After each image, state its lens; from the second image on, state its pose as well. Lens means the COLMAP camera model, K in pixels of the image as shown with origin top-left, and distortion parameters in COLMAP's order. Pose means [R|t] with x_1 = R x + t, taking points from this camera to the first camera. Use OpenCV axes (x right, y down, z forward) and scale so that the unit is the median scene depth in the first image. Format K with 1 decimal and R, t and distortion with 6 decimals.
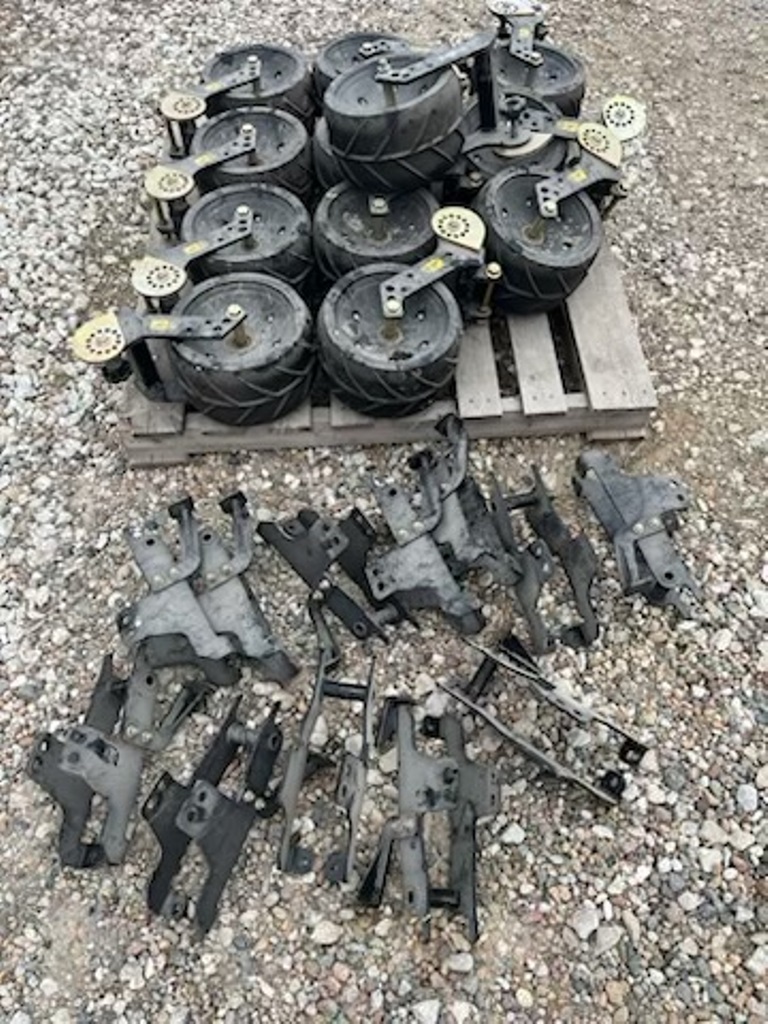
lens RADIAL K [[766.4, 0, 384.0], [0, 766.4, 512.0], [0, 0, 1]] dist [0.090351, -0.115205]
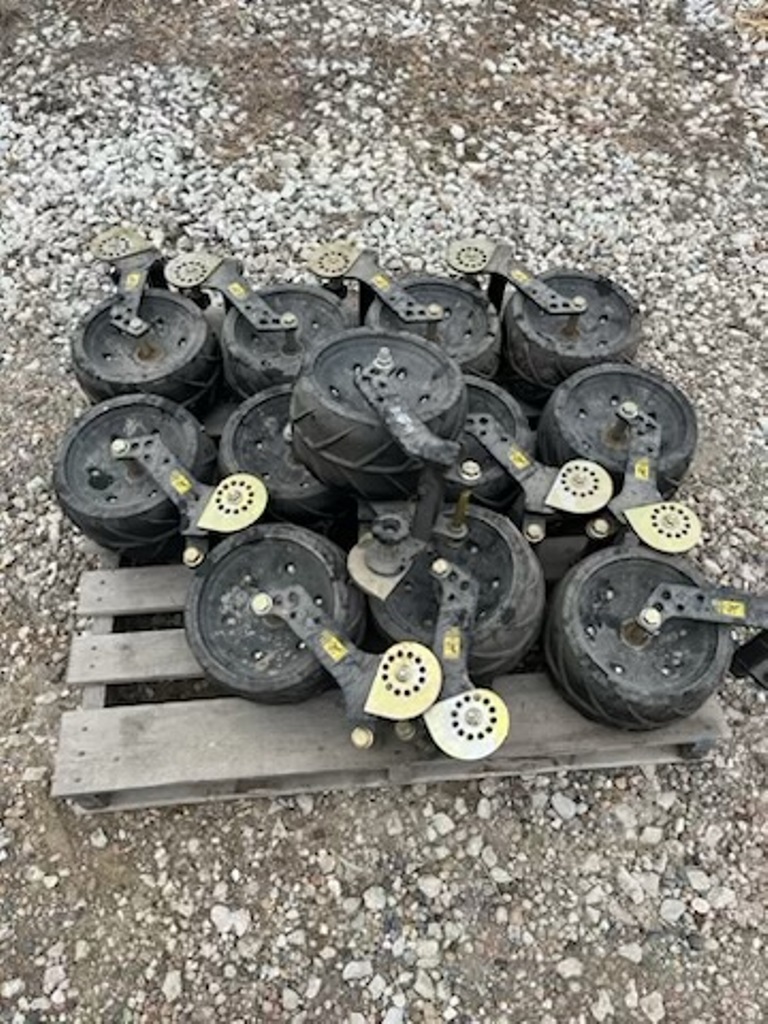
lens RADIAL K [[766.4, 0, 384.0], [0, 766.4, 512.0], [0, 0, 1]] dist [0.090351, -0.115205]
pose [[0.033833, 0.849116, -0.527121, 0.472906], [-0.842809, 0.307707, 0.441577, -0.751100], [0.537149, 0.429323, 0.726053, 0.429689]]
